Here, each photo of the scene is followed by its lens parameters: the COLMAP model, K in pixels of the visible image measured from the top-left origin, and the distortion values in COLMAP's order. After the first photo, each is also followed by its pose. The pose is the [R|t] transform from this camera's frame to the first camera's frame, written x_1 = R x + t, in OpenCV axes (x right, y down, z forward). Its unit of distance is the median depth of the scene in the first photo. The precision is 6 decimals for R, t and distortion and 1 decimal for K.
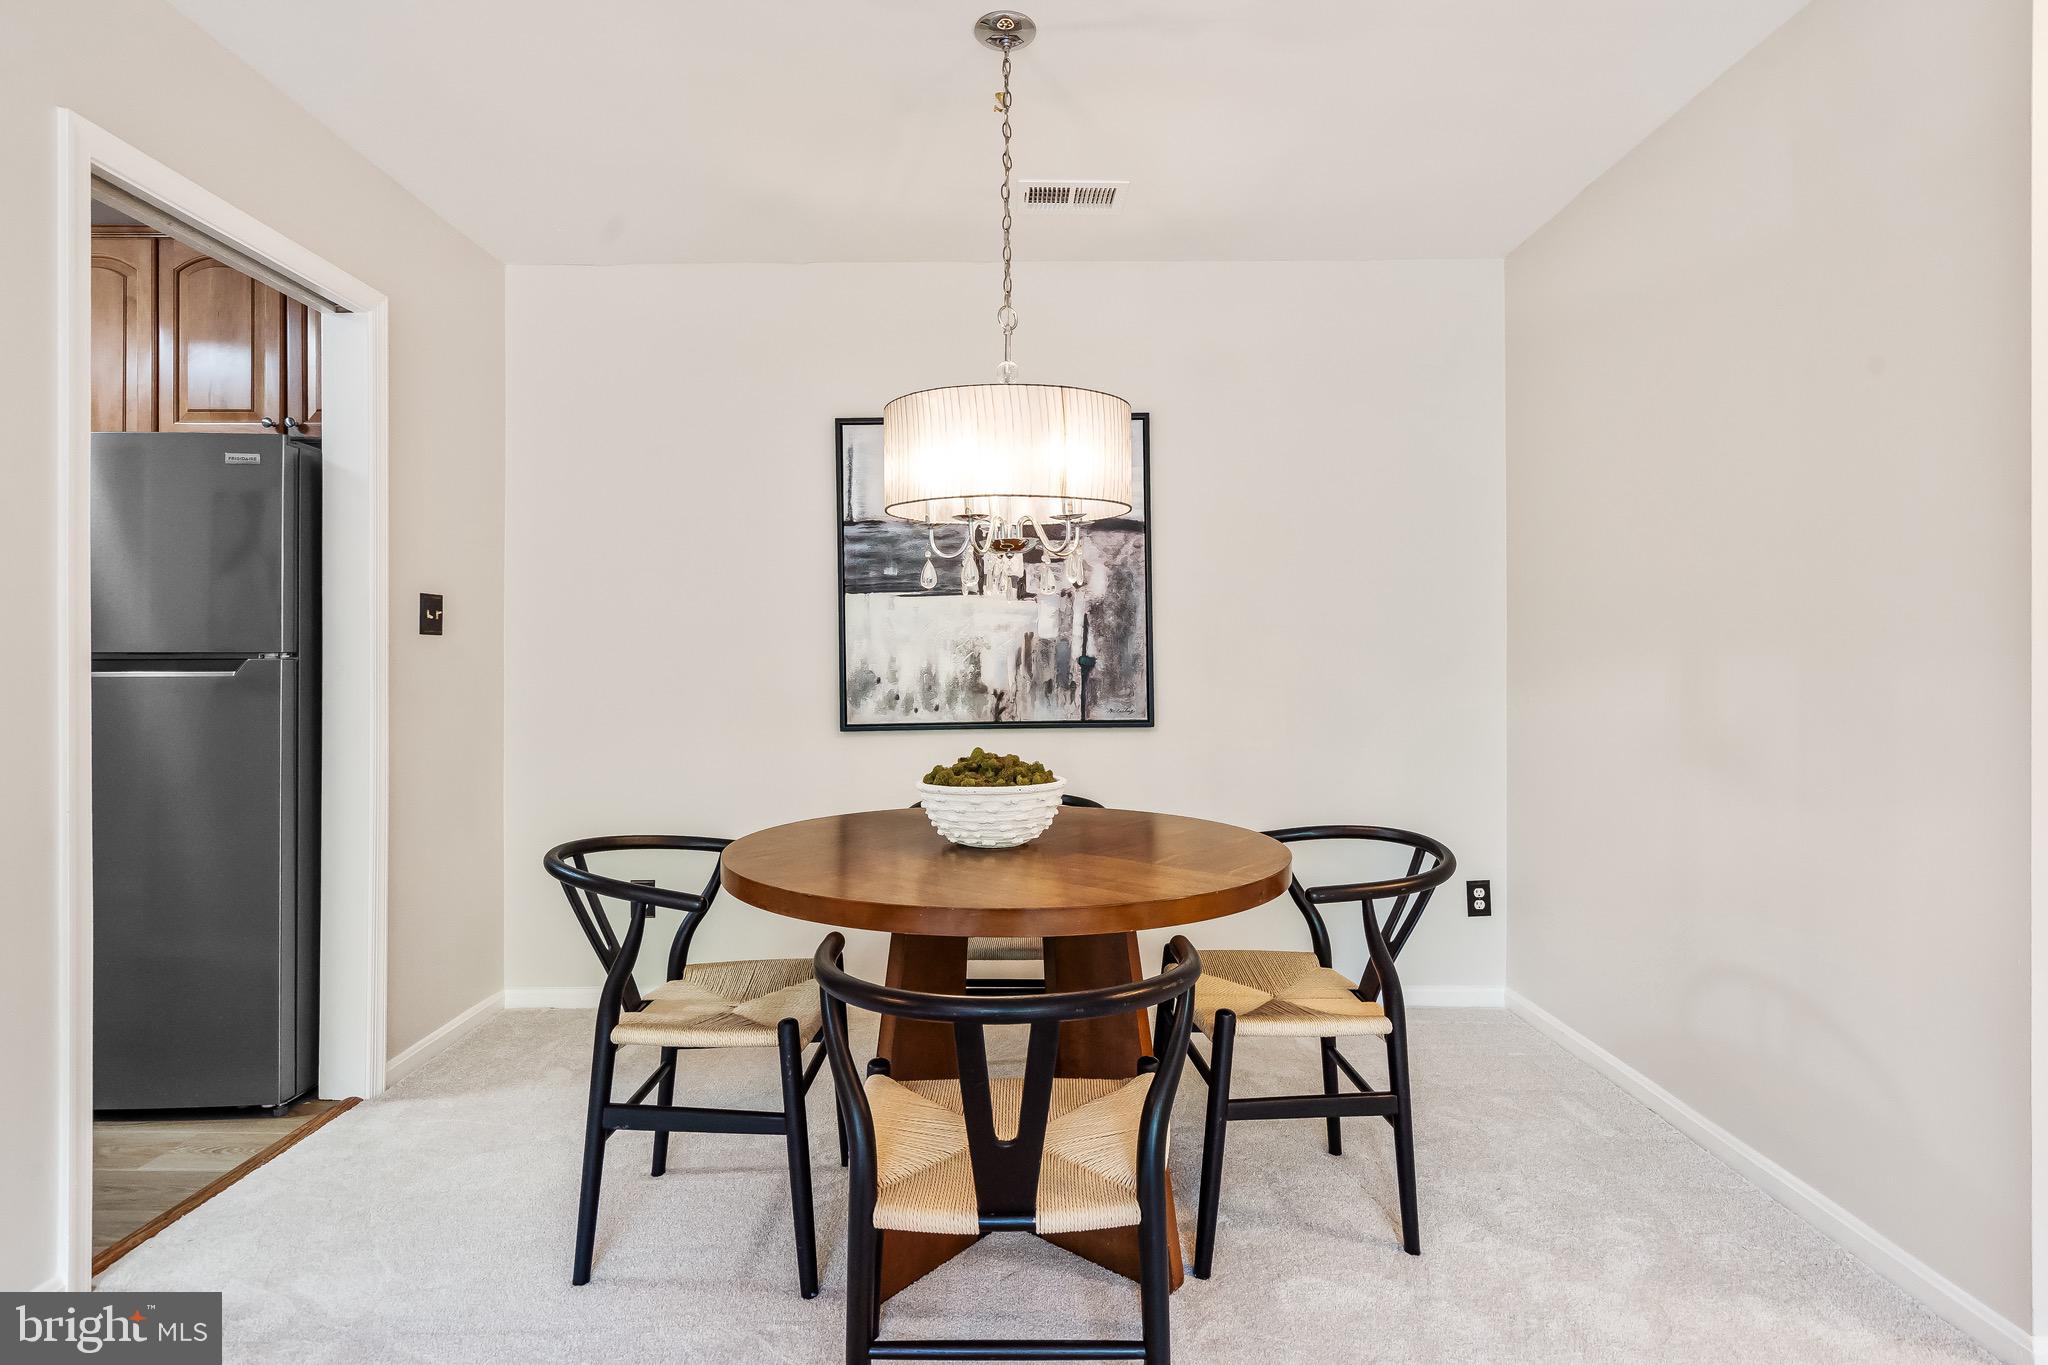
lens RADIAL K [[1035.9, 0, 1009.4], [0, 1035.9, 656.7], [0, 0, 1]] dist [0.004017, 0.000578]
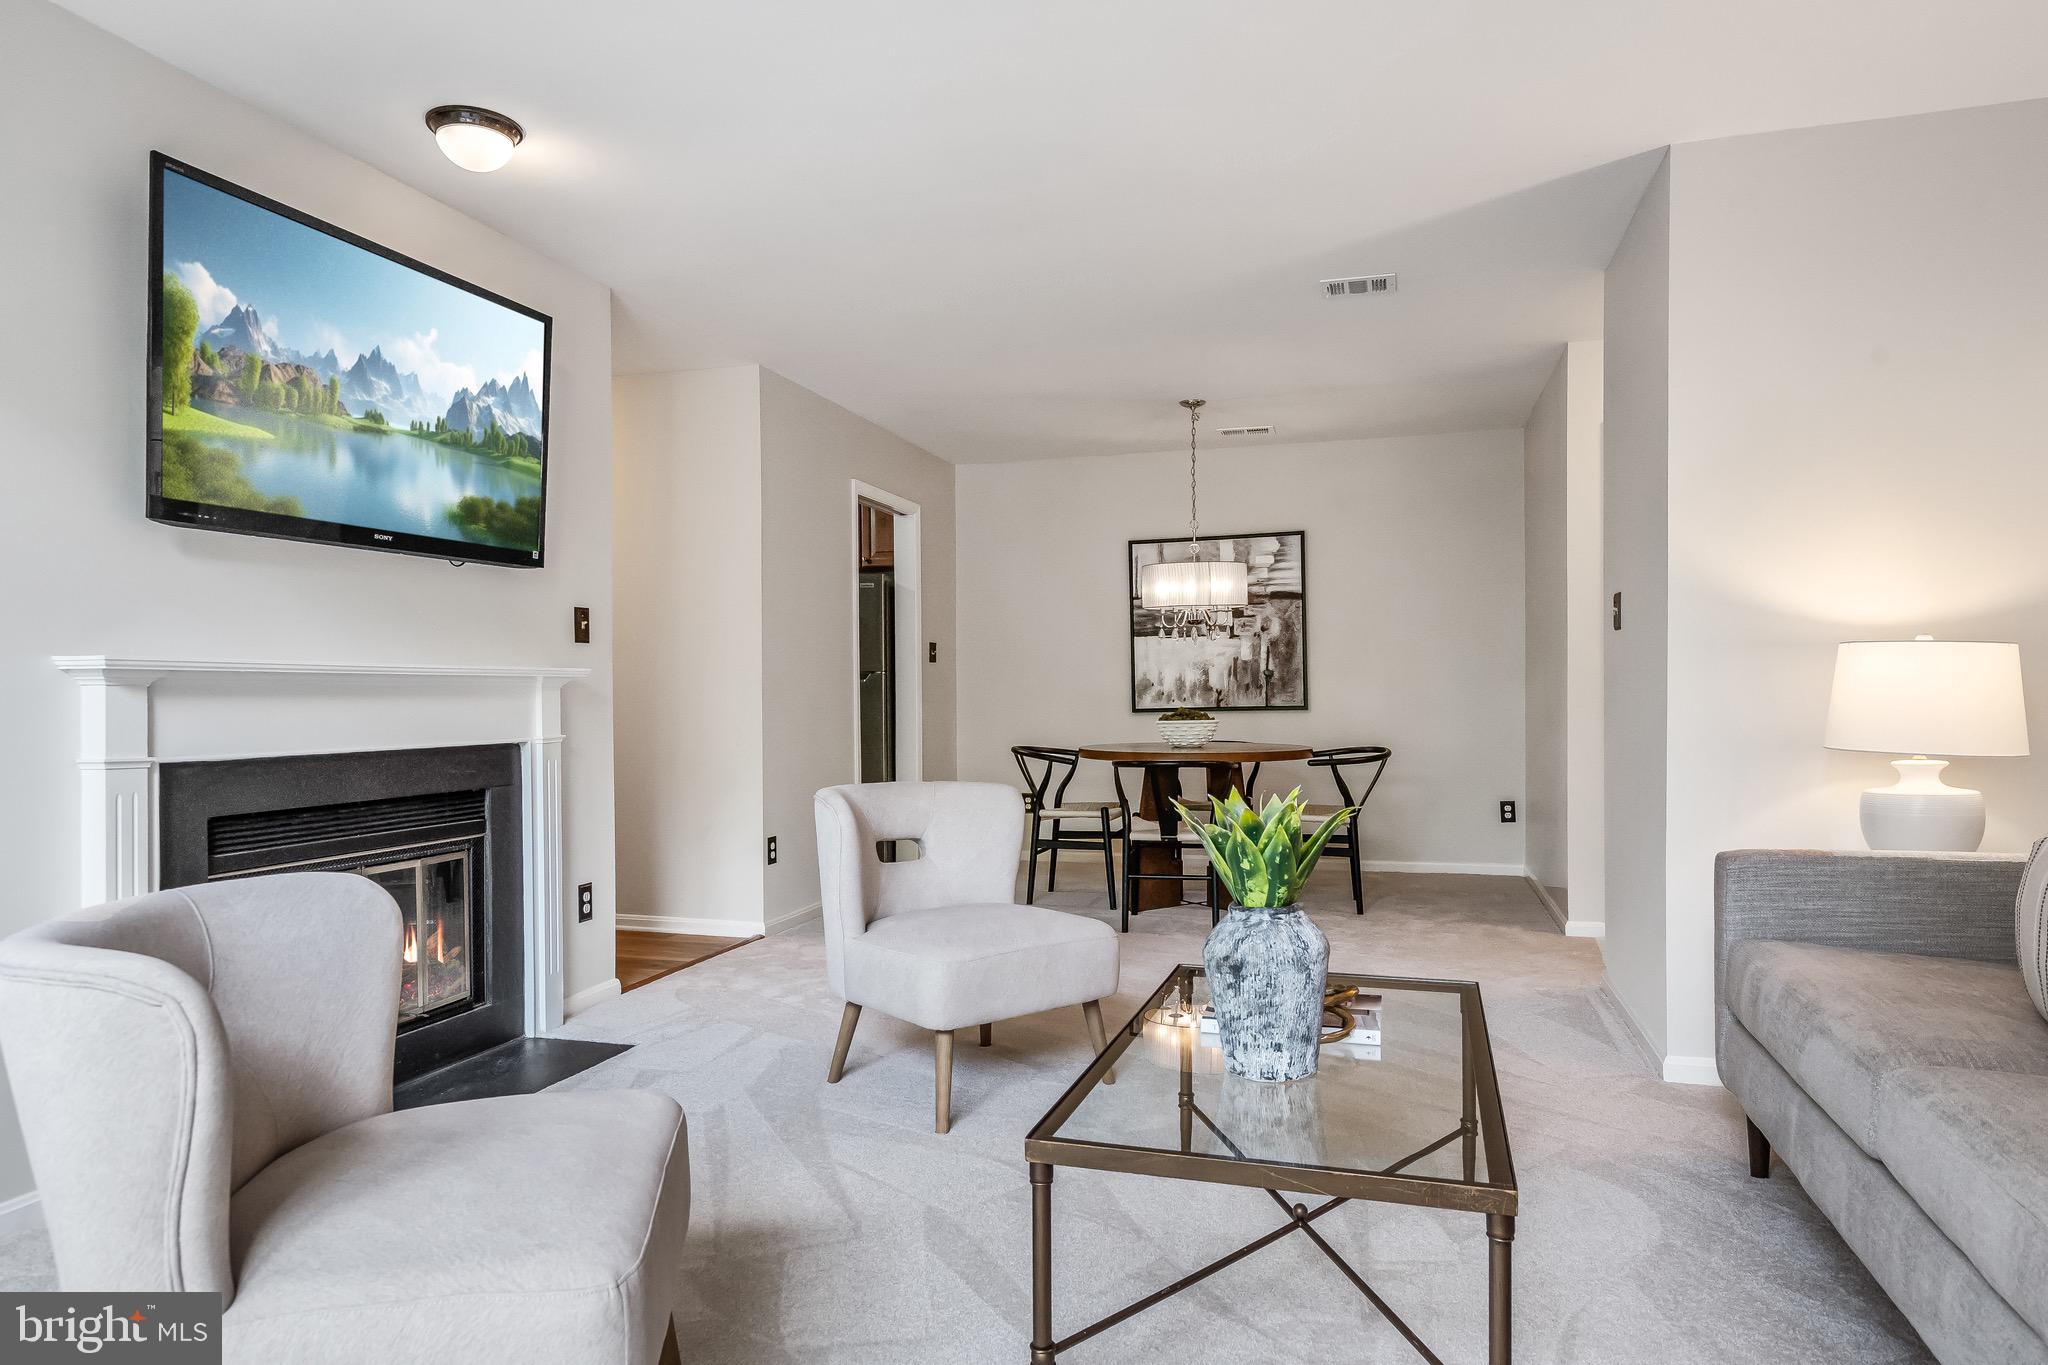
lens RADIAL K [[1260.5, 0, 1022.2], [0, 1260.5, 696.1], [0, 0, 1]] dist [-0.003208, 0.005730]
pose [[0.961806, -0.005307, -0.273681, 0.258895], [0.007965, 0.999931, 0.008600, 0.022460], [0.273616, -0.010451, 0.961782, -1.190071]]
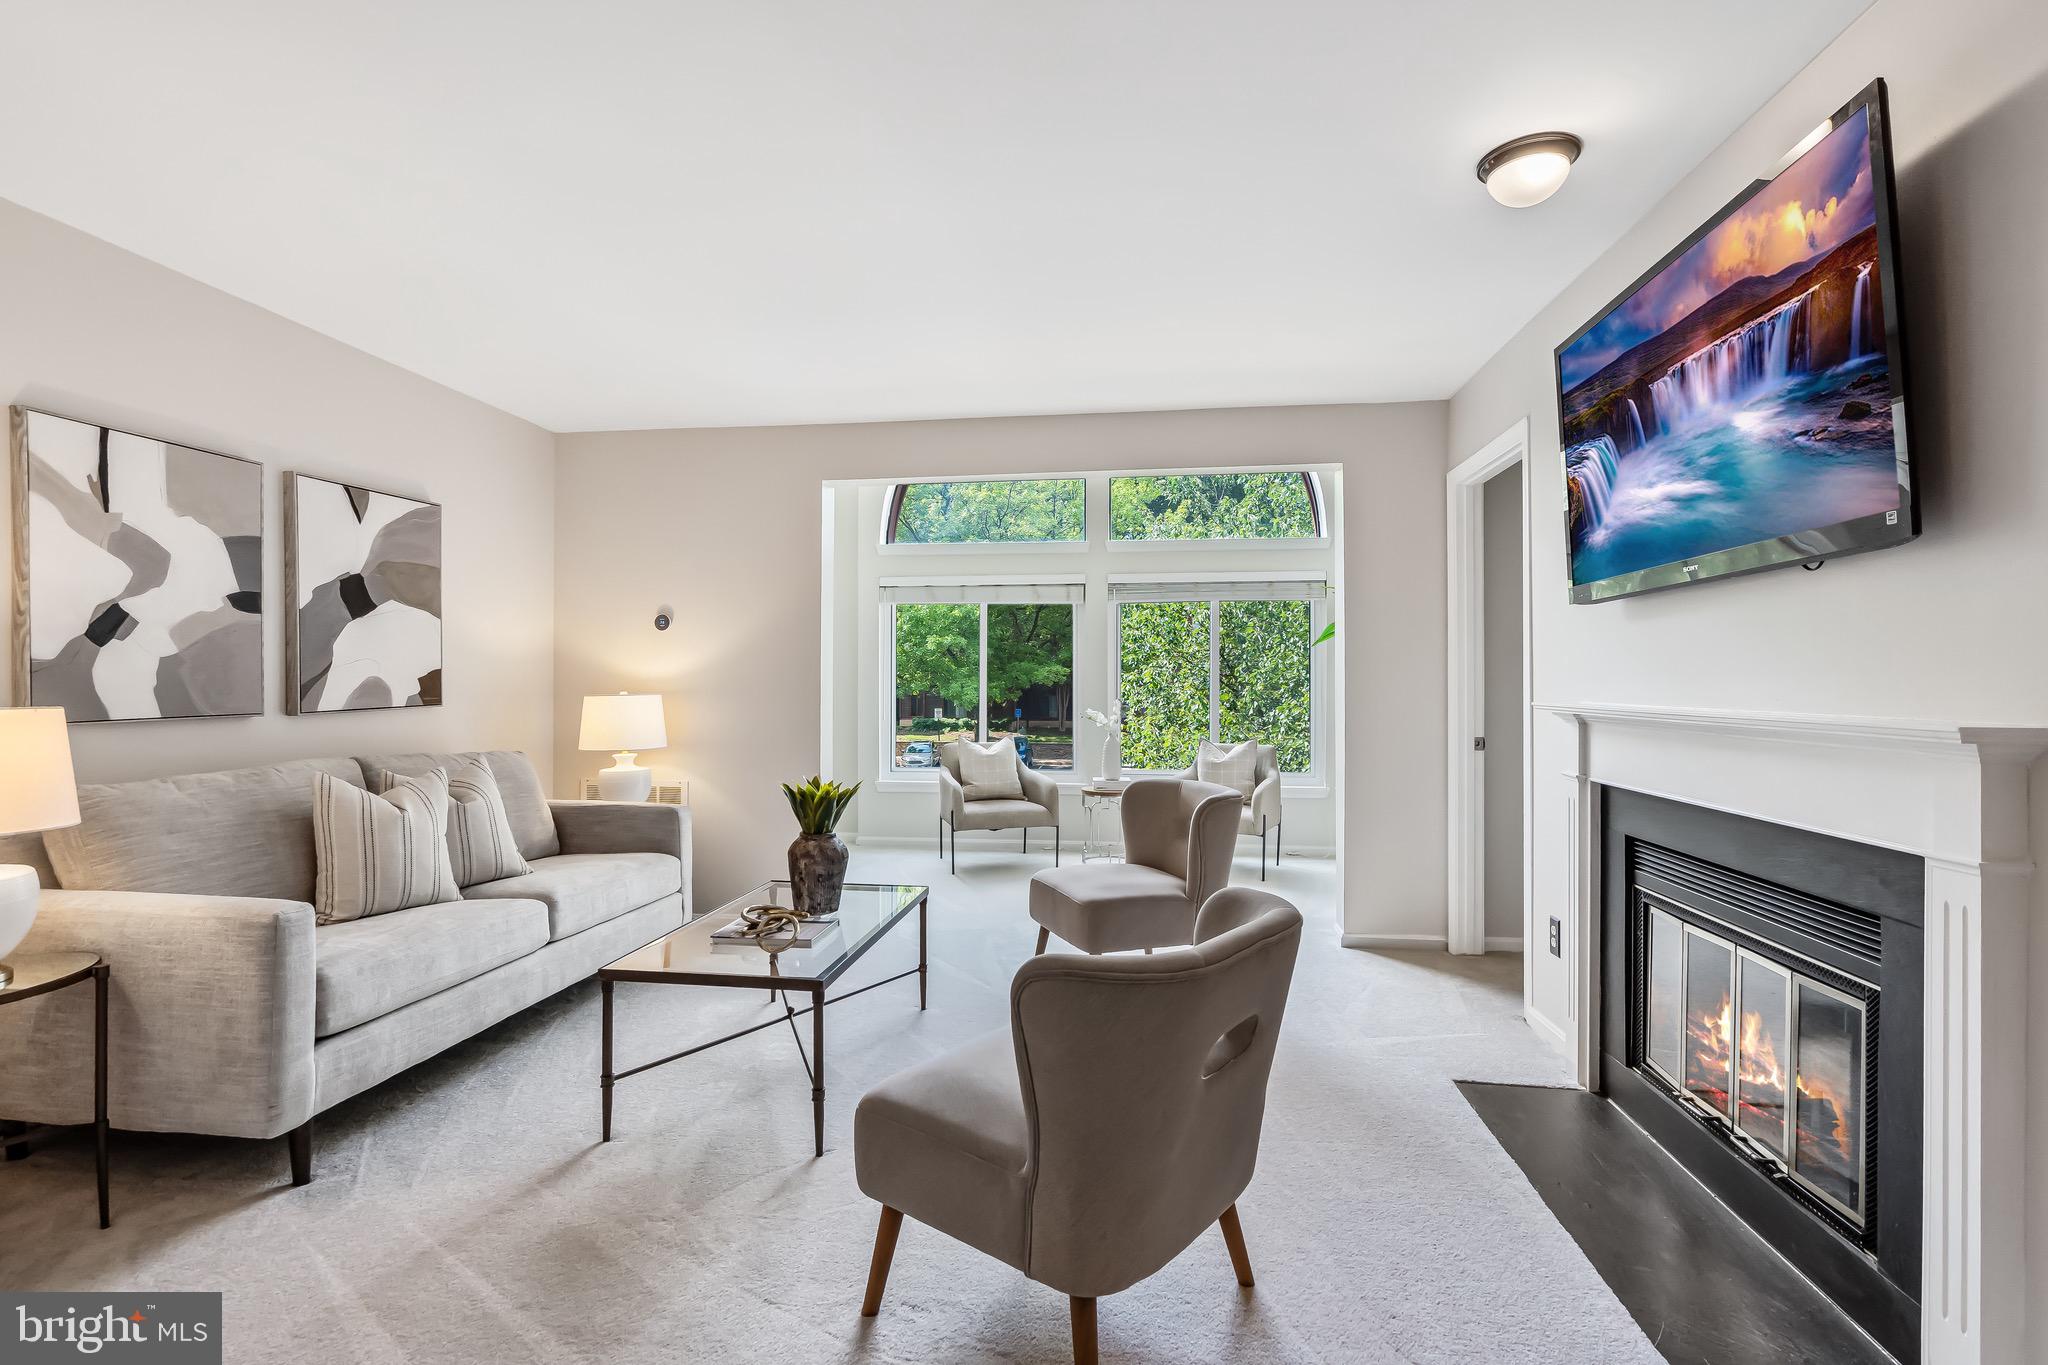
lens RADIAL K [[942.1, 0, 1013.9], [0, 942.1, 676.7], [0, 0, 1]] dist [-0.002958, 0.001410]
pose [[-0.993851, 0.005015, 0.110616, -0.085926], [0.003928, 0.999942, -0.010046, -0.014481], [-0.110660, -0.009549, -0.993812, 0.304816]]
